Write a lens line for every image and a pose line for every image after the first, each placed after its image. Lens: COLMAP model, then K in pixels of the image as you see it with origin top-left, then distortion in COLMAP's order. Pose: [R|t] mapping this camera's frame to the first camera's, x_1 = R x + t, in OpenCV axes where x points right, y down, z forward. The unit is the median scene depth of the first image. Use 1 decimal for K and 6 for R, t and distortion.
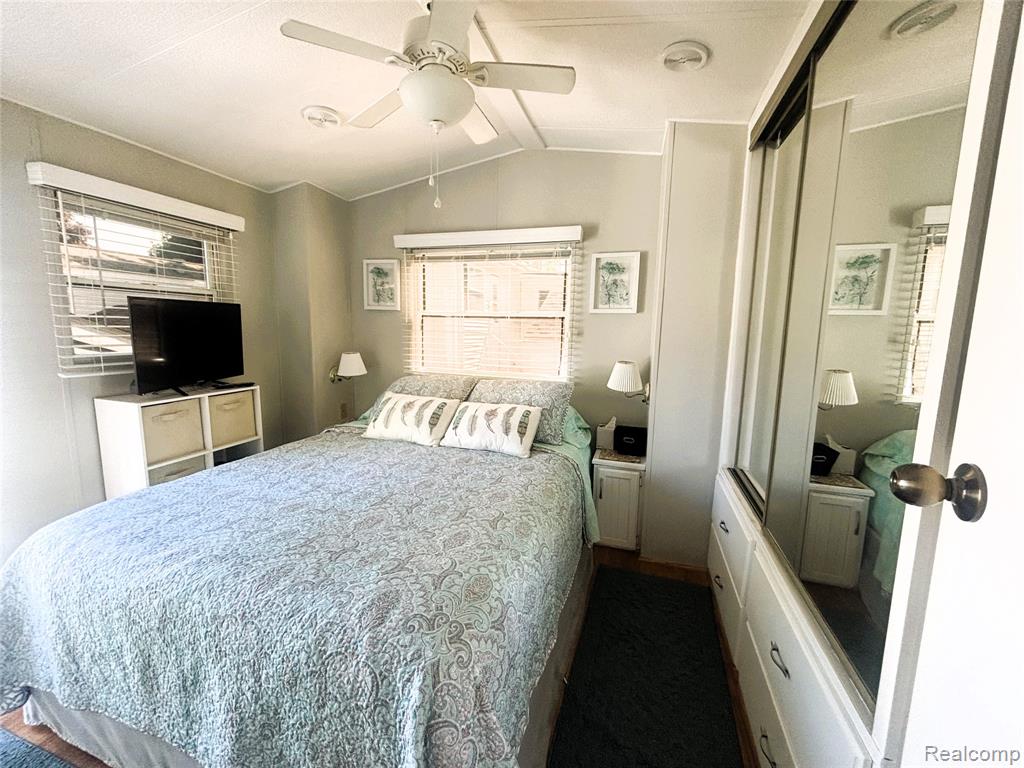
lens RADIAL K [[412.1, 0, 512.0], [0, 412.1, 384.0], [0, 0, 1]] dist [0.004616, 0.000025]
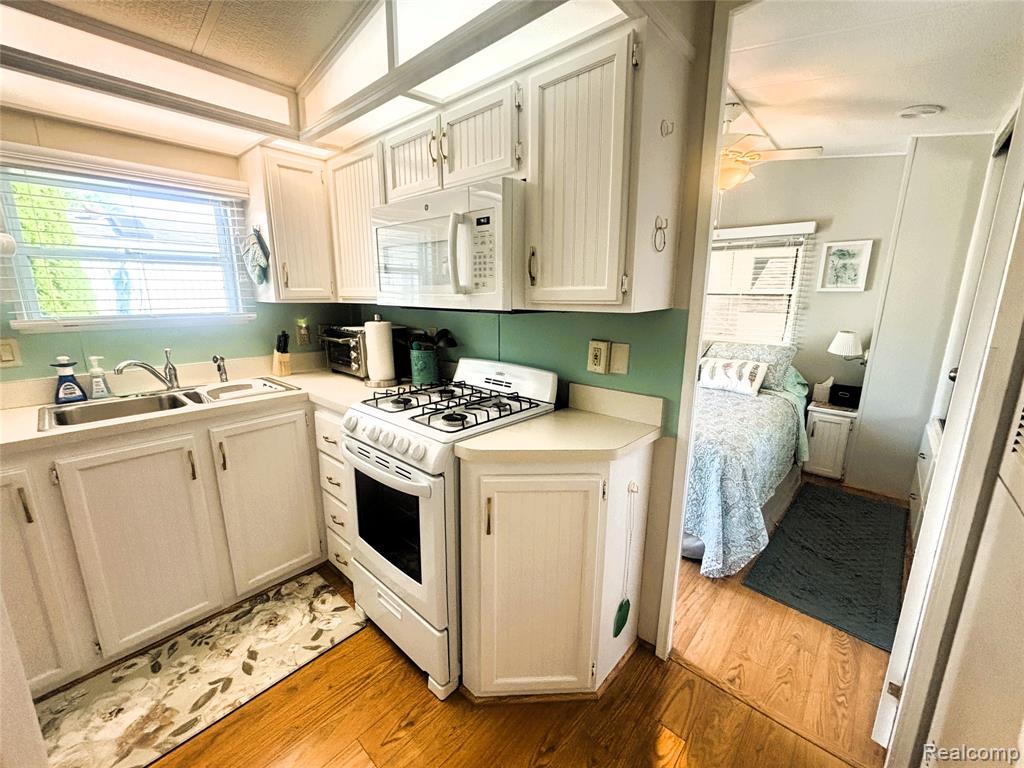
lens RADIAL K [[412.4, 0, 512.0], [0, 412.4, 384.0], [0, 0, 1]] dist [-0.000496, 0.000453]
pose [[0.907578, 0.070727, -0.413885, -0.121227], [-0.037809, 0.995473, 0.087205, 0.034558], [0.418178, -0.063497, 0.906143, -0.578728]]
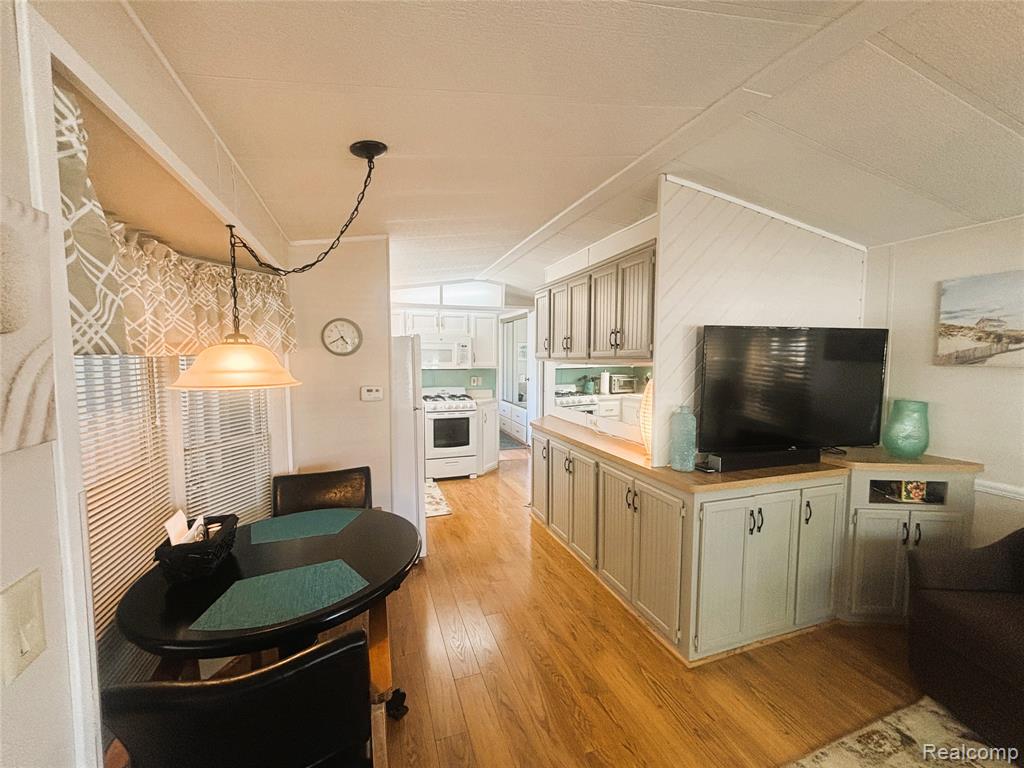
lens RADIAL K [[412.1, 0, 512.0], [0, 412.1, 384.0], [0, 0, 1]] dist [0.004616, 0.000025]
pose [[0.800779, -0.058939, 0.596052, -1.507743], [0.091091, 0.995555, -0.023935, 0.135599], [-0.591992, 0.073461, 0.802589, -1.937720]]
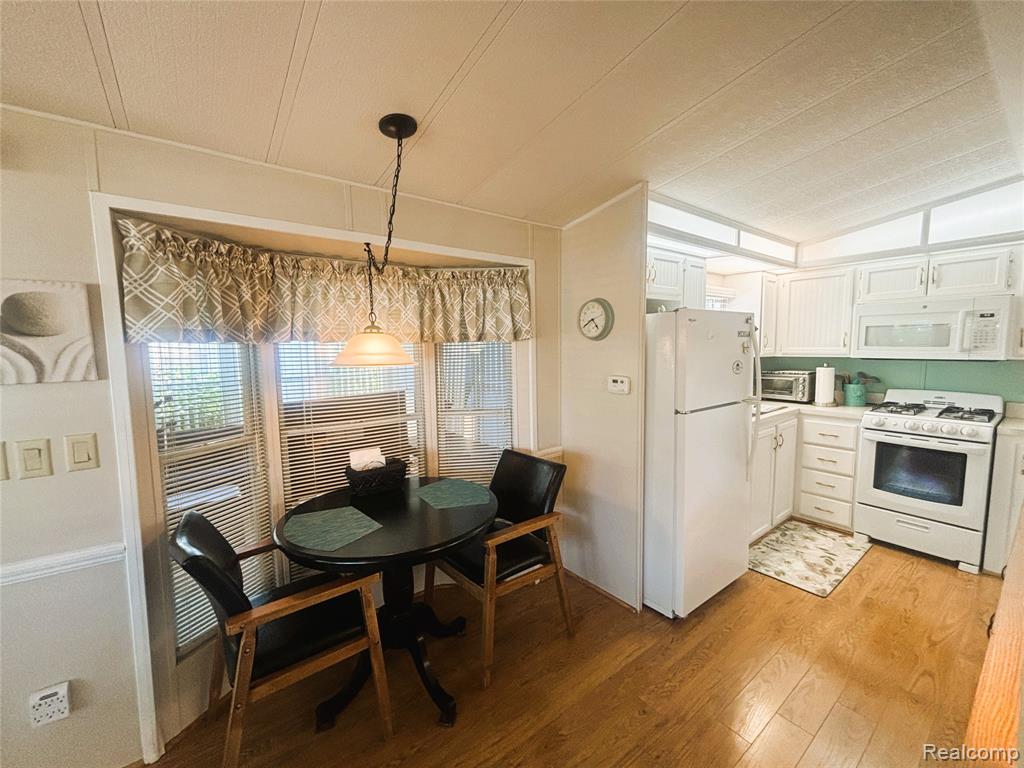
lens RADIAL K [[412.1, 0, 512.0], [0, 412.1, 384.0], [0, 0, 1]] dist [0.004616, 0.000025]
pose [[0.813797, 0.022029, -0.580731, -0.798042], [-0.044342, 0.998722, -0.024253, 0.131345], [0.579454, 0.045488, 0.813734, -1.711267]]
